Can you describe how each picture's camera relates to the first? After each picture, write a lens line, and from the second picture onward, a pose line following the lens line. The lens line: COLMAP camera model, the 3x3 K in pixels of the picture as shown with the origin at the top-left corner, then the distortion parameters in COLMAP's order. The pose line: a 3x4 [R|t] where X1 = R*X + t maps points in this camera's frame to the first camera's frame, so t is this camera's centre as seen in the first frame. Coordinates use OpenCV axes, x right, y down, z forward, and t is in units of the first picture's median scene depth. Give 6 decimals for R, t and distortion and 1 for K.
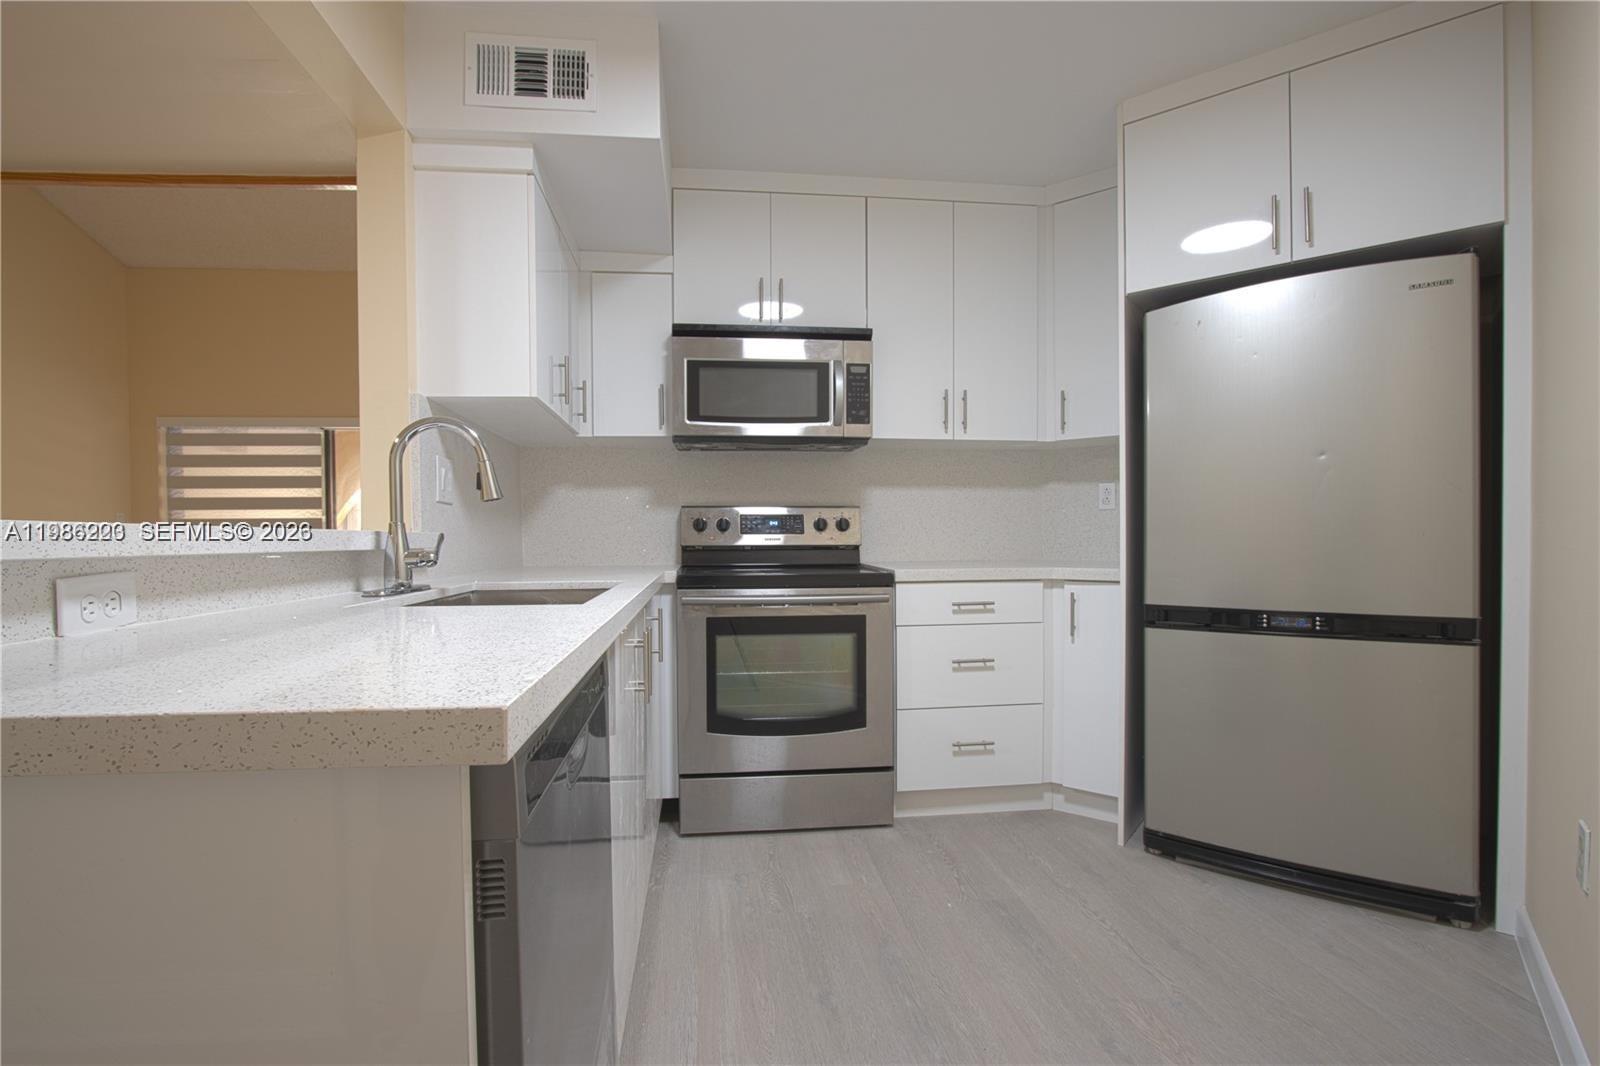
lens RADIAL K [[737.1, 0, 794.4], [0, 737.1, 552.9], [0, 0, 1]] dist [-0.018370, 0.000310]
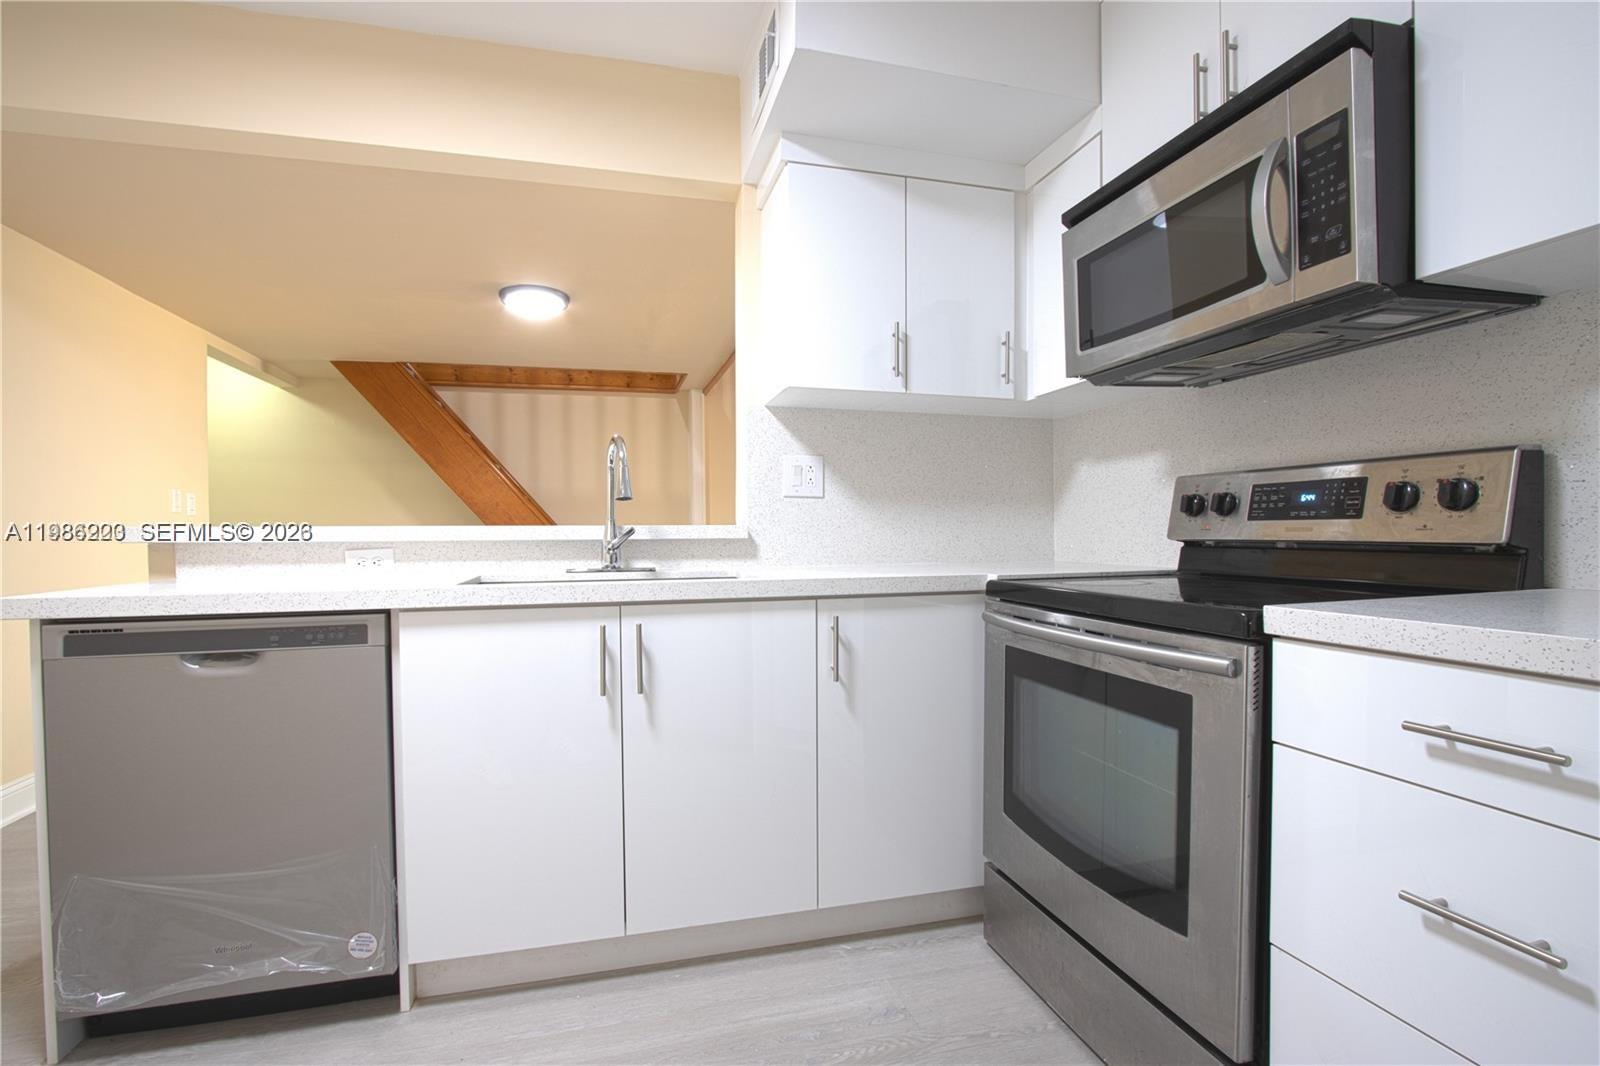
lens RADIAL K [[743.4, 0, 794.3], [0, 743.4, 546.4], [0, 0, 1]] dist [0.000755, 0.000151]
pose [[0.136807, 0.025898, -0.990259, 0.480012], [-0.013513, 0.999614, 0.024276, -0.015589], [0.990506, 0.010060, 0.137104, 0.636861]]
